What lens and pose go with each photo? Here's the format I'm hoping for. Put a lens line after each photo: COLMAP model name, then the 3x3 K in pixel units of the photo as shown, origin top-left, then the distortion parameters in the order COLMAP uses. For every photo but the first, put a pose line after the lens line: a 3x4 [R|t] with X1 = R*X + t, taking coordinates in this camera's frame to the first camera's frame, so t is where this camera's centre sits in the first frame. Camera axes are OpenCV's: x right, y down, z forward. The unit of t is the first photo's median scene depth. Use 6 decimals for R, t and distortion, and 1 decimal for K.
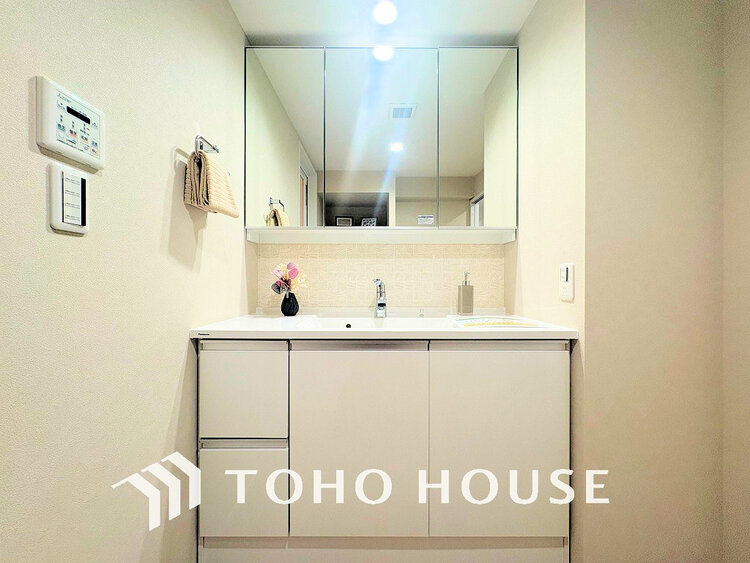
lens RADIAL K [[299.8, 0, 375.8], [0, 299.8, 281.4], [0, 0, 1]] dist [0.002557, 0.000161]
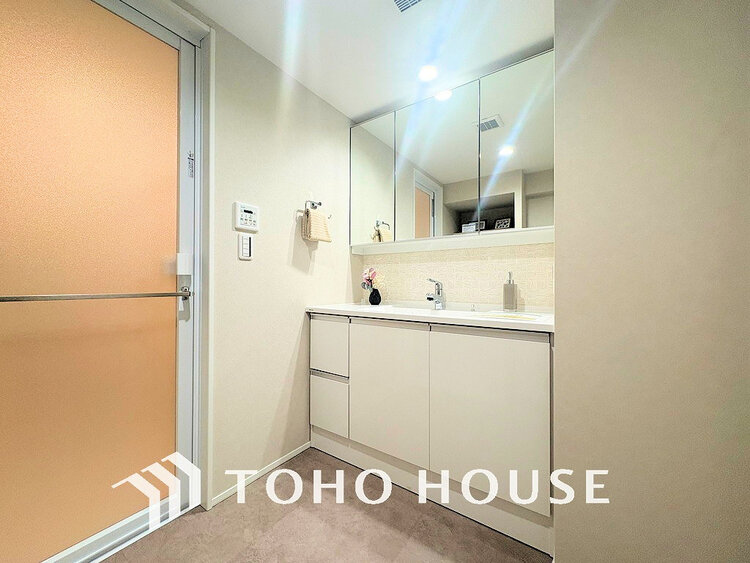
lens RADIAL K [[299.8, 0, 373.6], [0, 299.8, 281.8], [0, 0, 1]] dist [0.002557, 0.000161]
pose [[0.811559, -0.002605, -0.584264, 0.572538], [-0.002063, 0.999971, -0.007324, 0.016070], [0.584266, 0.007149, 0.811531, -0.173465]]
